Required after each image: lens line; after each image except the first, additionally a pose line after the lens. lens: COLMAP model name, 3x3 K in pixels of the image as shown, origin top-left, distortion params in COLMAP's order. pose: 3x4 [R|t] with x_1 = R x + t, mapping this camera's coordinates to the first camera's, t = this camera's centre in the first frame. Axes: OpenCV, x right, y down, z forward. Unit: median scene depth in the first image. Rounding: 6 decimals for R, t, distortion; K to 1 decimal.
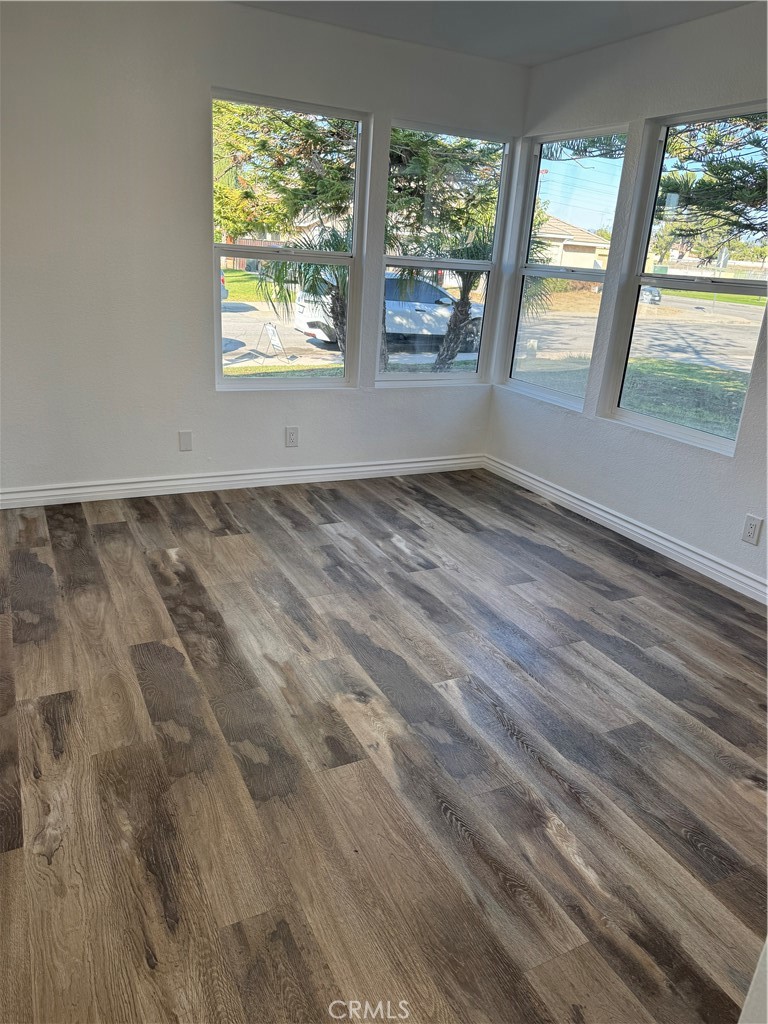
lens RADIAL K [[730.9, 0, 388.8], [0, 730.9, 512.3], [0, 0, 1]] dist [0.071768, -0.059938]
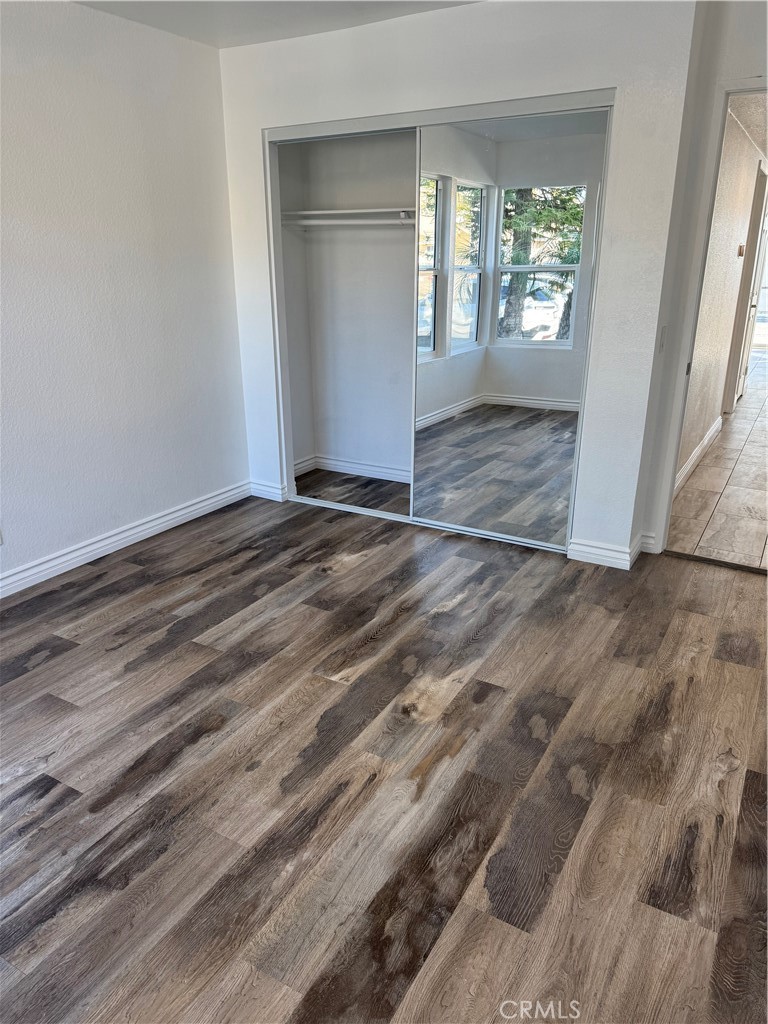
lens RADIAL K [[730.9, 0, 386.7], [0, 730.9, 510.6], [0, 0, 1]] dist [0.071768, -0.059938]
pose [[-0.546844, -0.335966, 0.766869, -0.702020], [0.254277, 0.806044, 0.534450, -0.519714], [-0.797687, 0.487258, -0.355352, 1.239027]]
